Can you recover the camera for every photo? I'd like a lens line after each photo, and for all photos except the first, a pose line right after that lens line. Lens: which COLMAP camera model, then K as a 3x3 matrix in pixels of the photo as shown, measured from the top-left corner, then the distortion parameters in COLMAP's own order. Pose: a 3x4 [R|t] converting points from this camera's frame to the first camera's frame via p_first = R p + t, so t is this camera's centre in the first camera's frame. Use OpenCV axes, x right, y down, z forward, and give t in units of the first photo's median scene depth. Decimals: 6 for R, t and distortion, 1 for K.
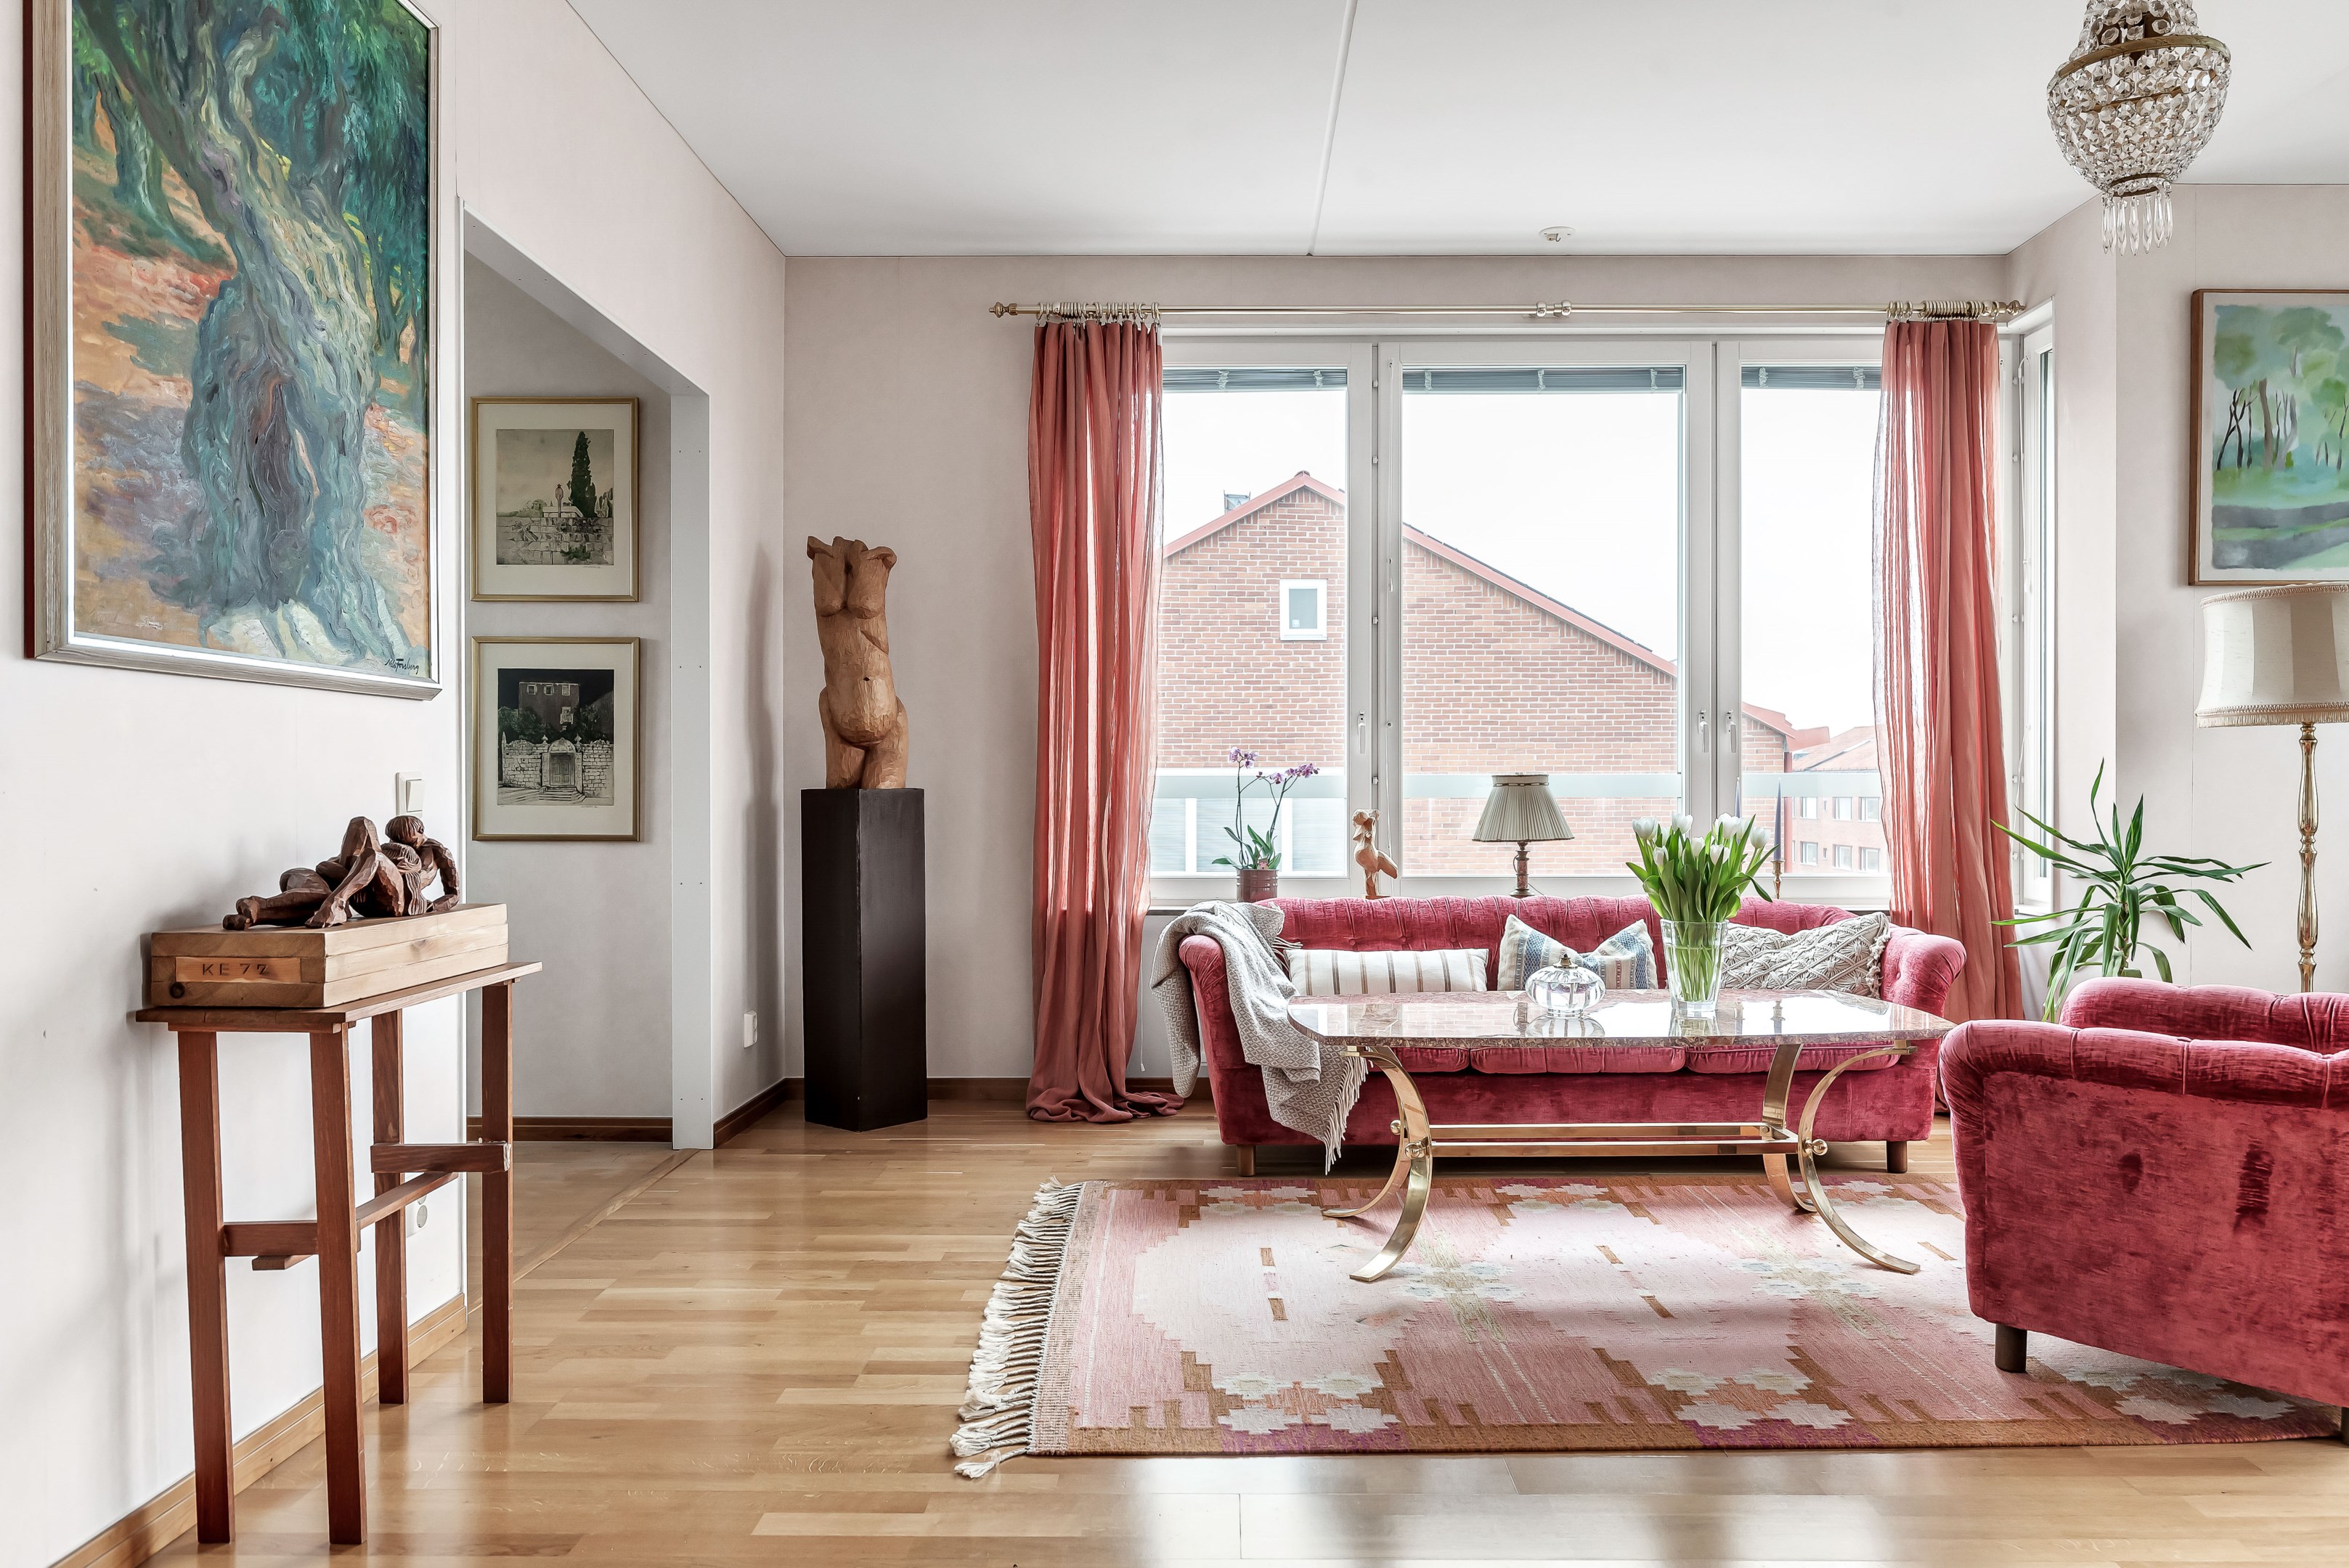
lens RADIAL K [[1623.9, 0, 1218.0], [0, 1623.9, 787.7], [0, 0, 1]] dist [0.000046, 0.001030]
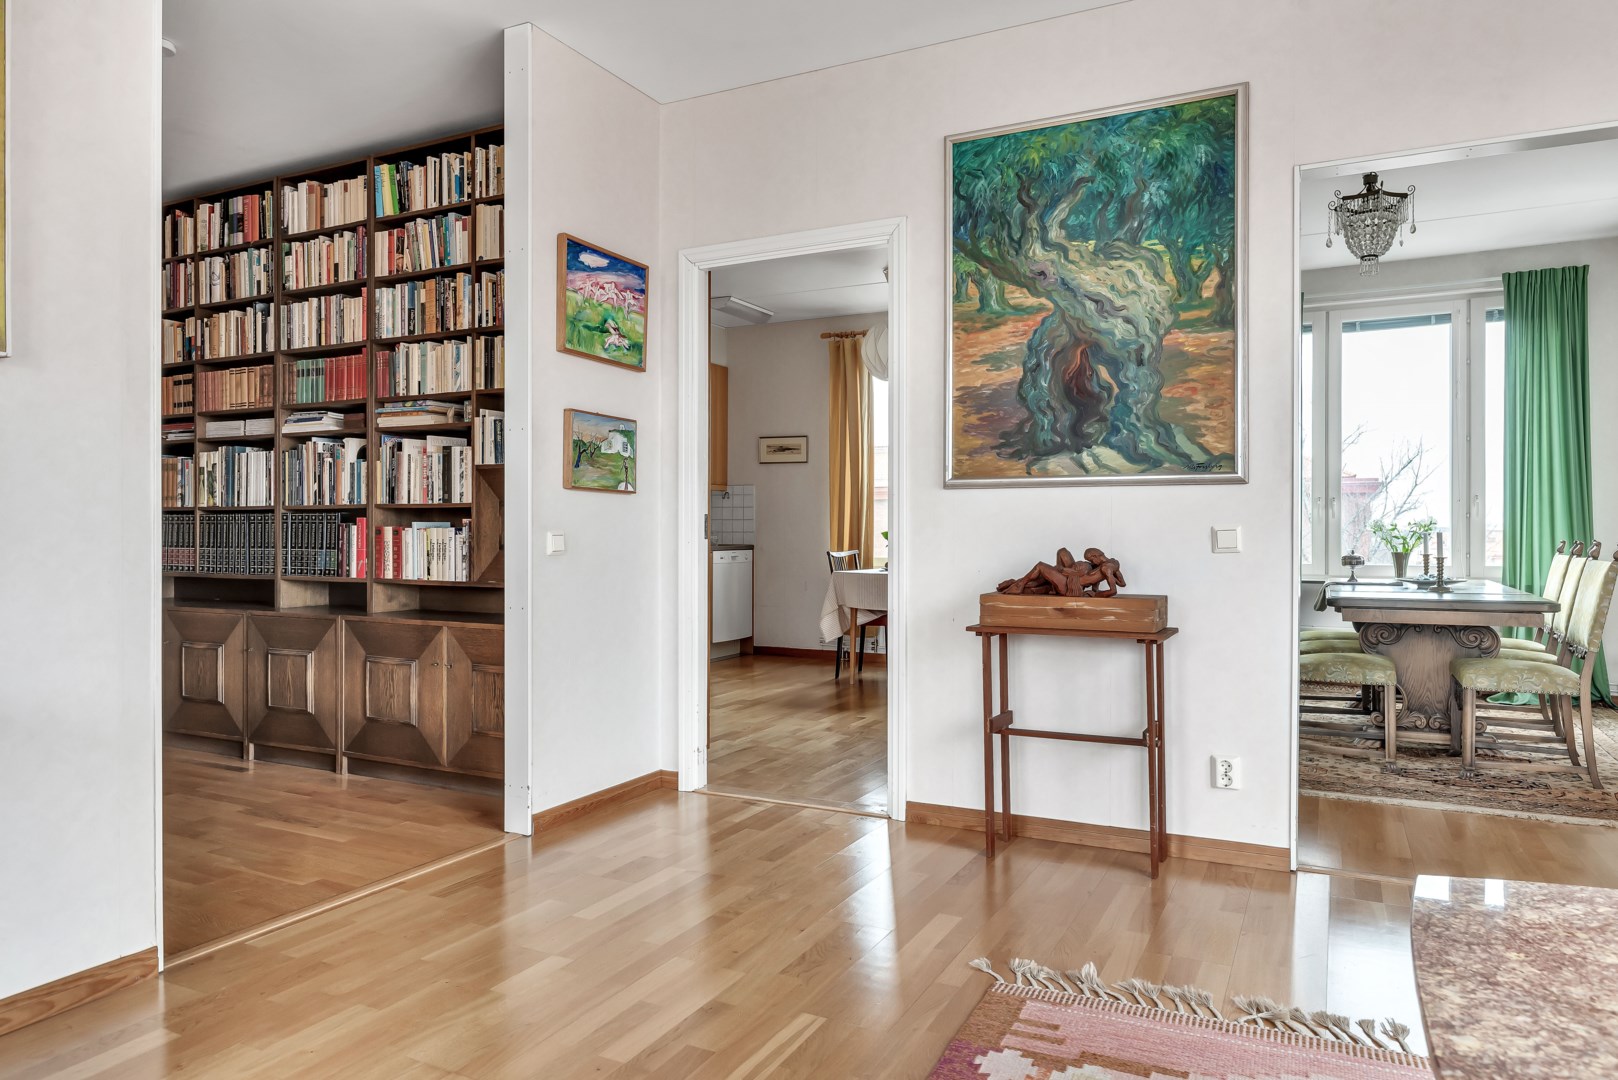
lens RADIAL K [[1030.5, 0, 829.7], [0, 1030.5, 534.2], [0, 0, 1]] dist [-0.002980, 0.000250]
pose [[-0.434654, 0.002743, -0.900593, 0.473516], [-0.003626, 0.999982, 0.004796, -0.002887], [0.900590, 0.005350, -0.434637, 0.753182]]
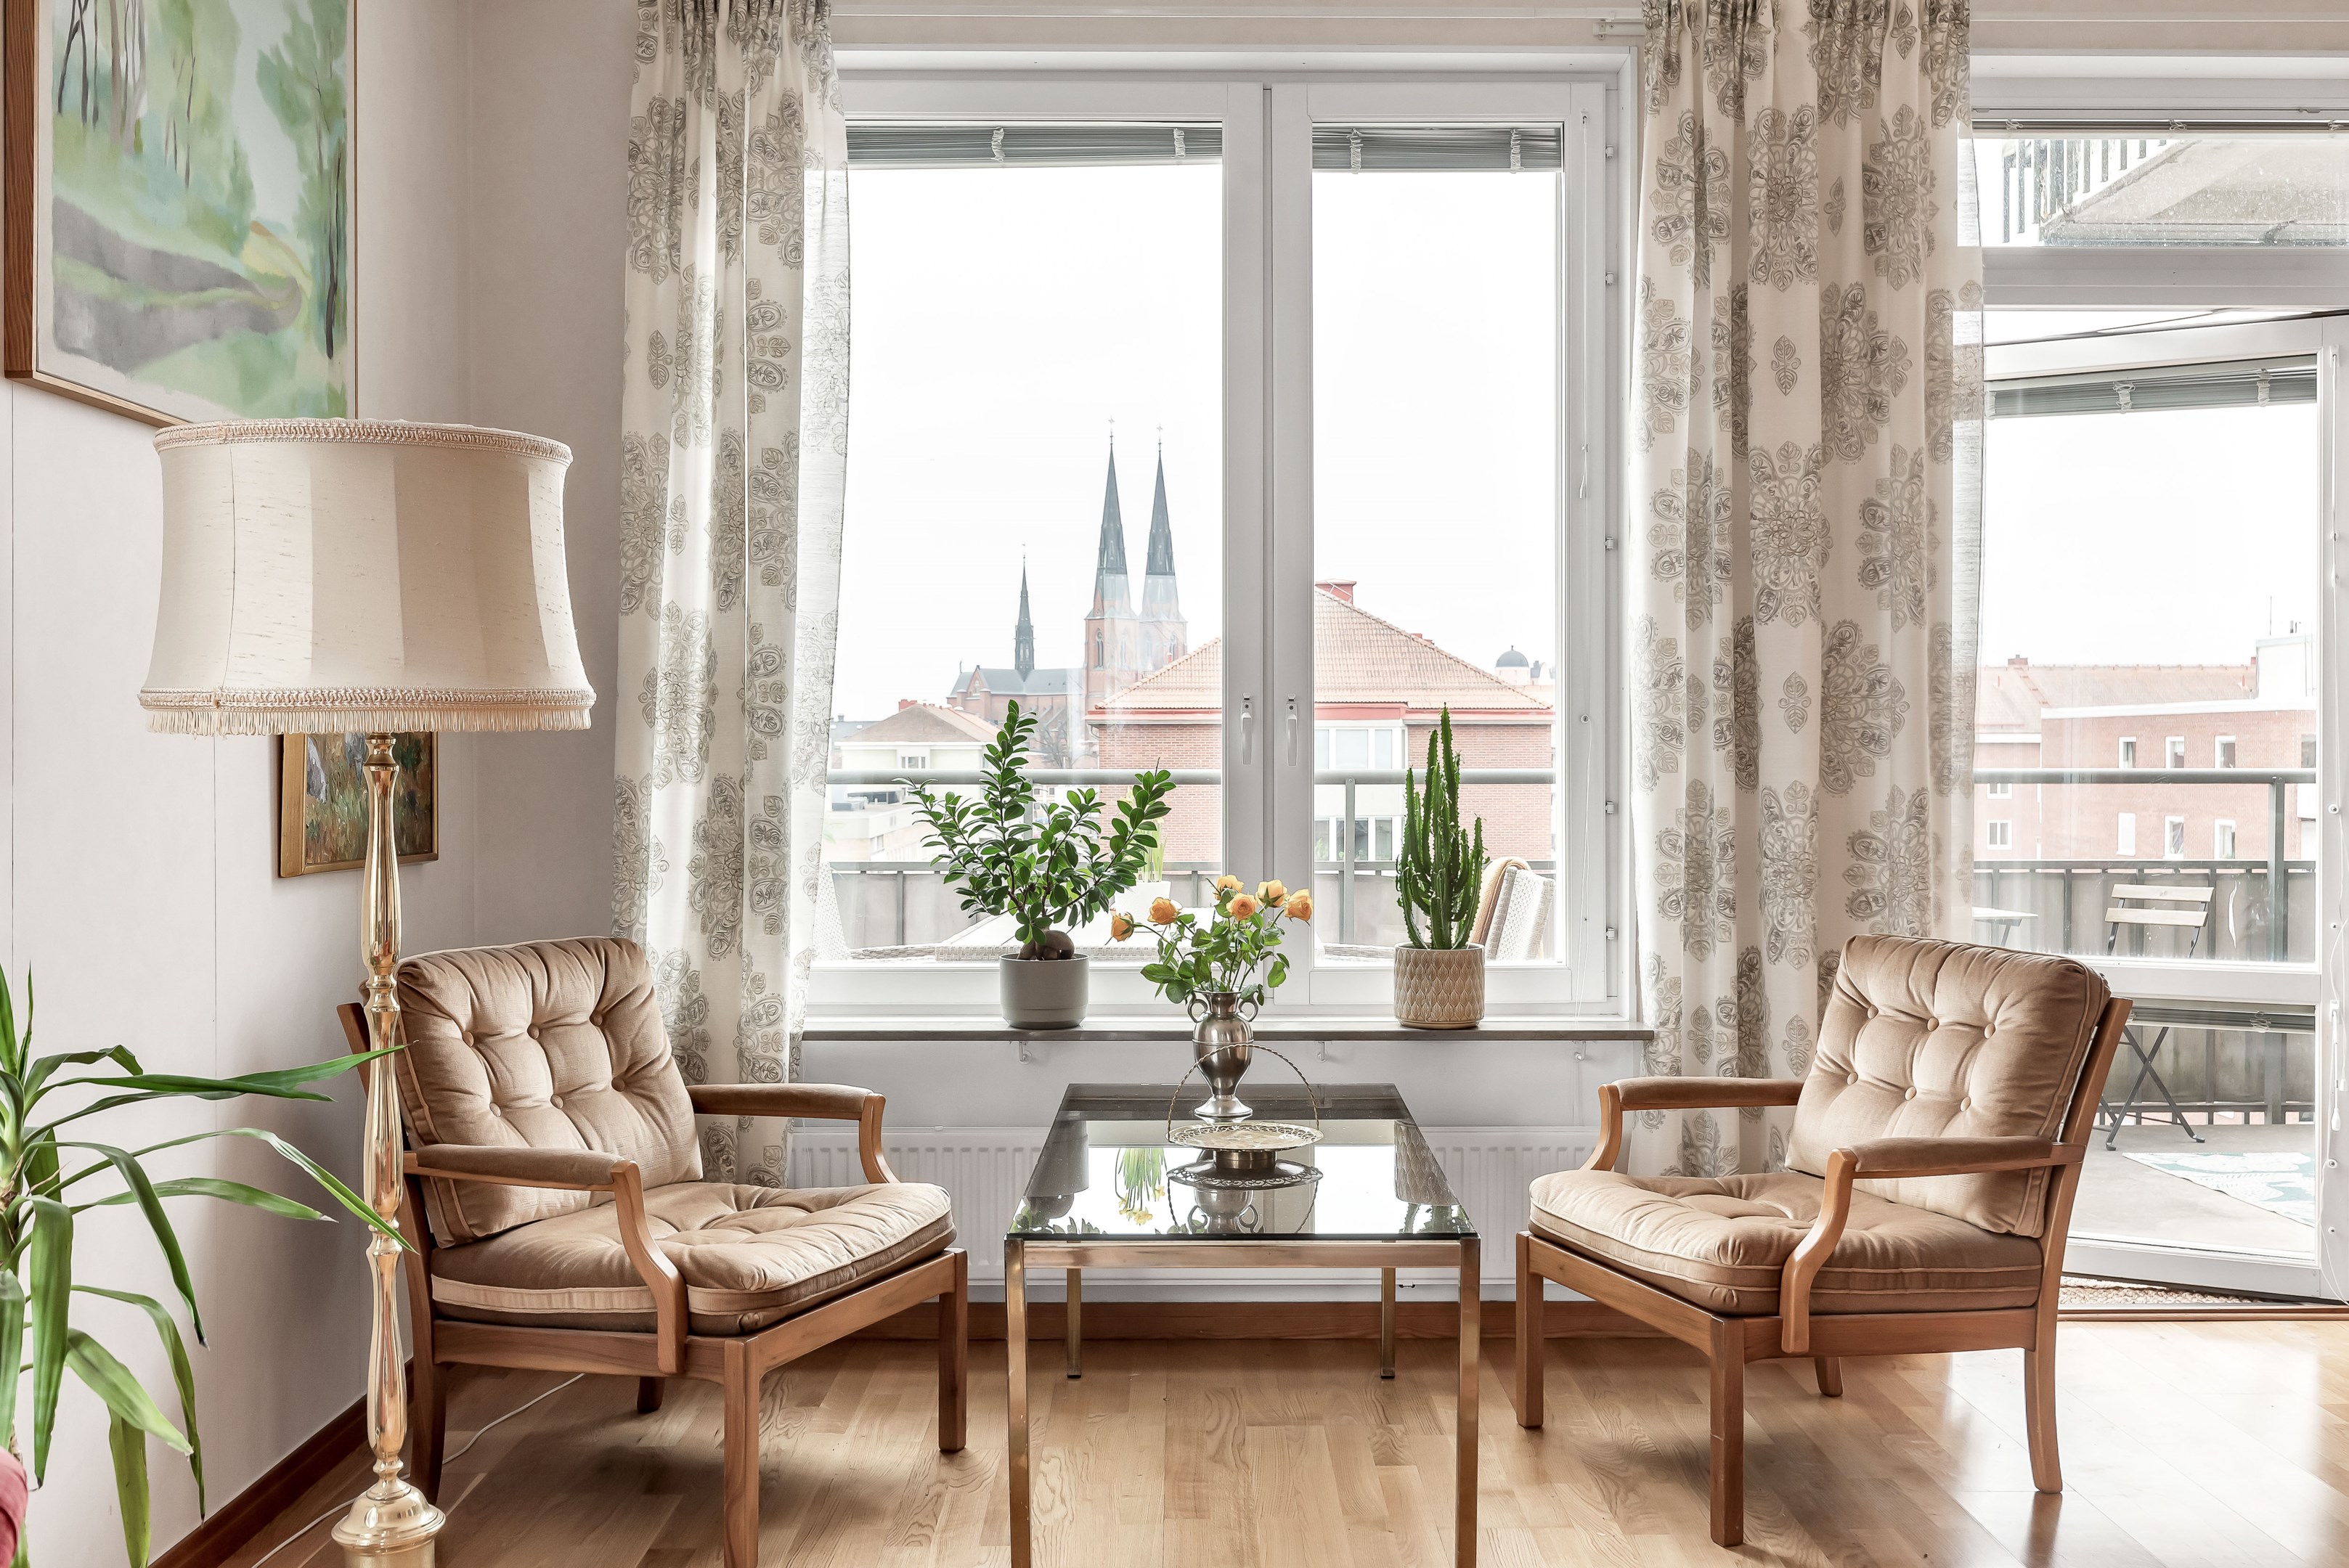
lens RADIAL K [[2210.2, 0, 1187.3], [0, 2210.2, 781.9], [0, 0, 1]] dist [-0.004340, 0.005110]
pose [[-0.023891, -0.013847, 0.999619, 0.039879], [0.003729, 0.999896, 0.013939, -0.032745], [-0.999708, 0.004061, -0.023837, 0.794722]]
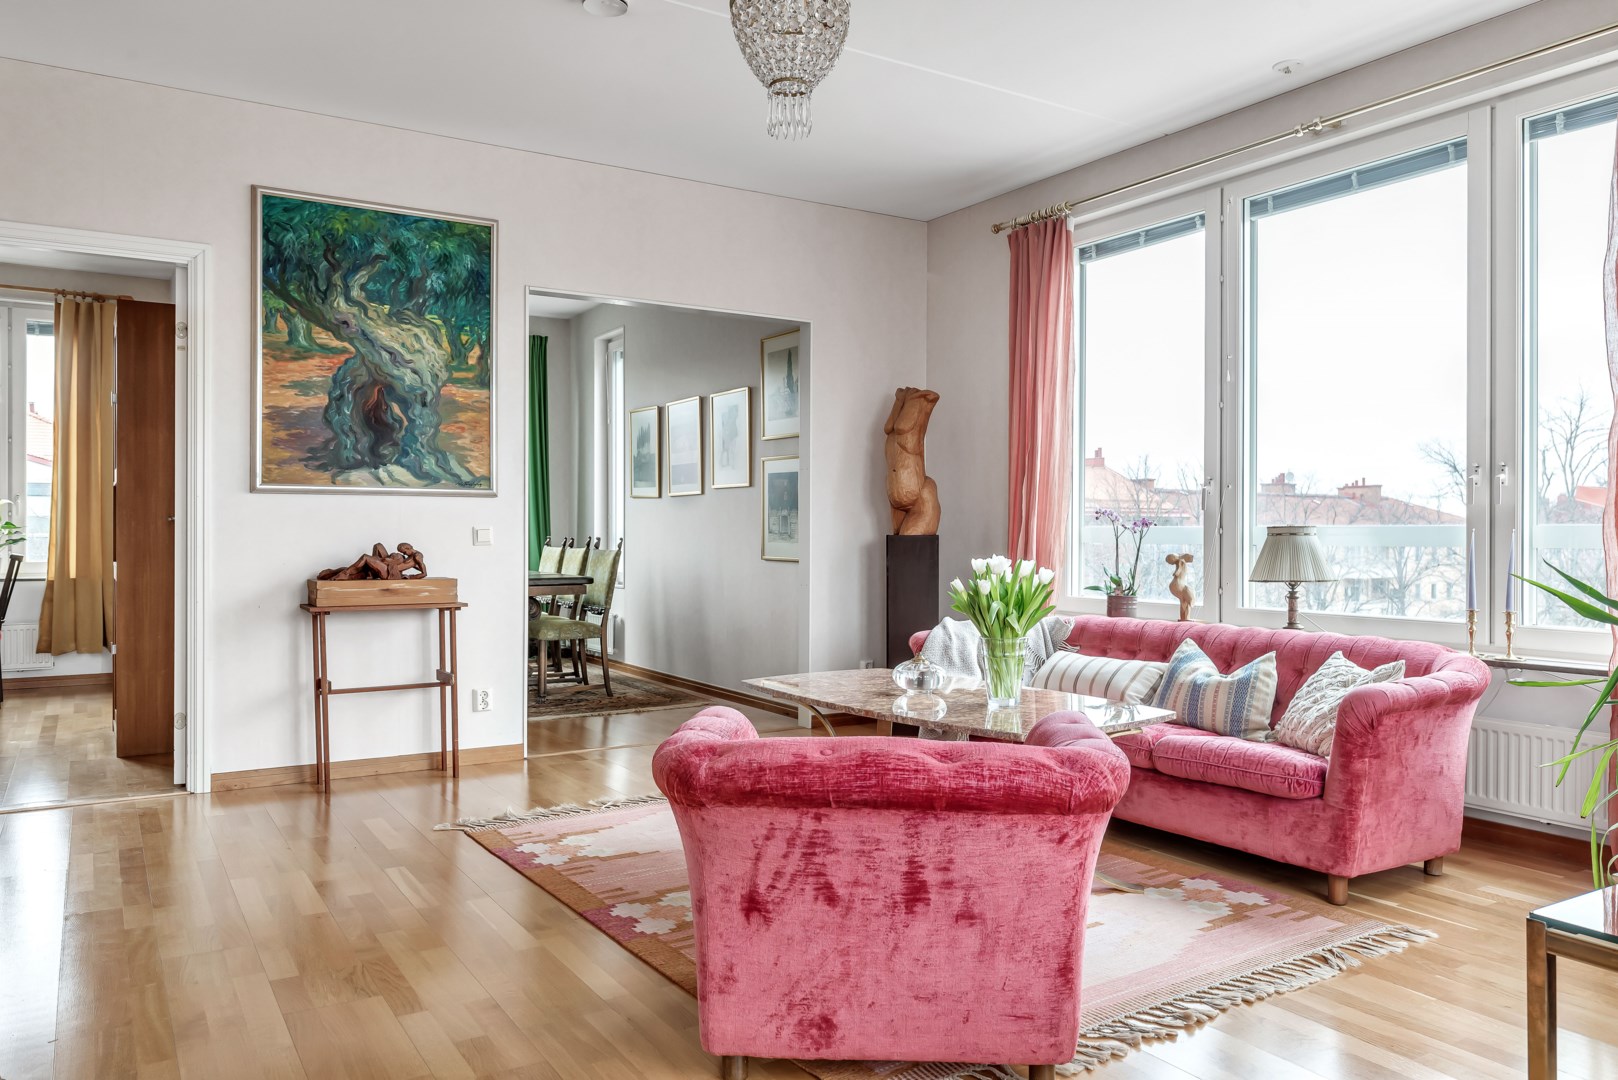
lens RADIAL K [[1162.6, 0, 844.7], [0, 1162.6, 532.8], [0, 0, 1]] dist [-0.006247, -0.001562]
pose [[0.553138, 0.003294, -0.833083, 0.891852], [-0.005383, 0.999985, 0.000380, -0.002151], [0.833072, 0.004274, 0.553148, 0.326026]]
